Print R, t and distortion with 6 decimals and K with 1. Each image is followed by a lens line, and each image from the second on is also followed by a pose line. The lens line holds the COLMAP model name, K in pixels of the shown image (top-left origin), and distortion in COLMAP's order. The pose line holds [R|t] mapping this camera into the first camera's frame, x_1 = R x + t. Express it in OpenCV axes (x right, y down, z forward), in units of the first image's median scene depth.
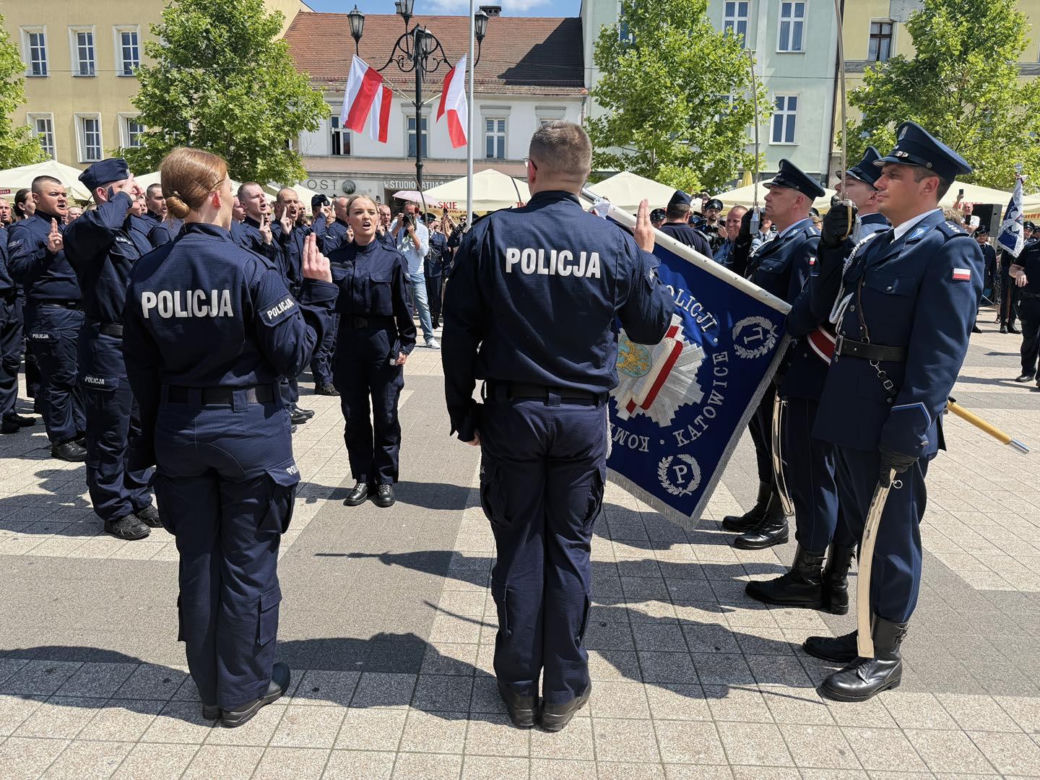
lens RADIAL K [[885.6, 0, 520.8], [0, 885.6, 398.1], [0, 0, 1]] dist [0.072116, -0.042779]
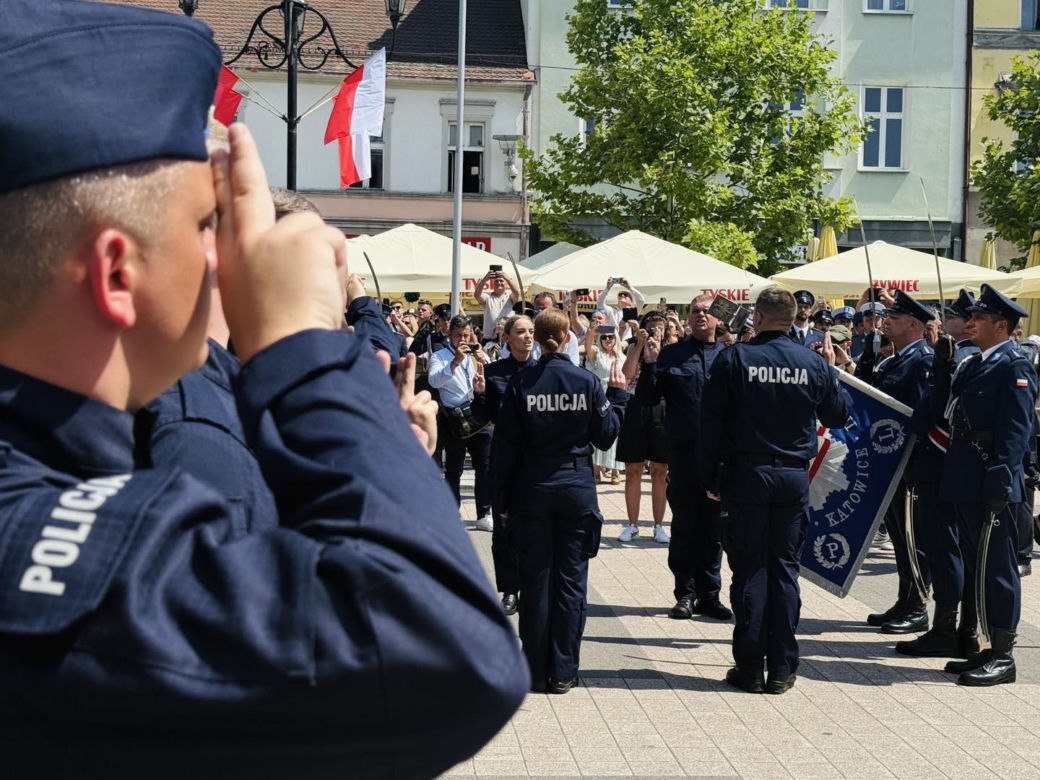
lens RADIAL K [[1679.6, 0, 583.3], [0, 1679.6, 380.2], [0, 0, 1]] dist [0.333740, 0.000000]
pose [[0.994668, -0.006541, 0.102919, -0.326665], [0.021866, 0.988672, -0.148492, 0.160772], [-0.100782, 0.149951, 0.983544, -1.050818]]
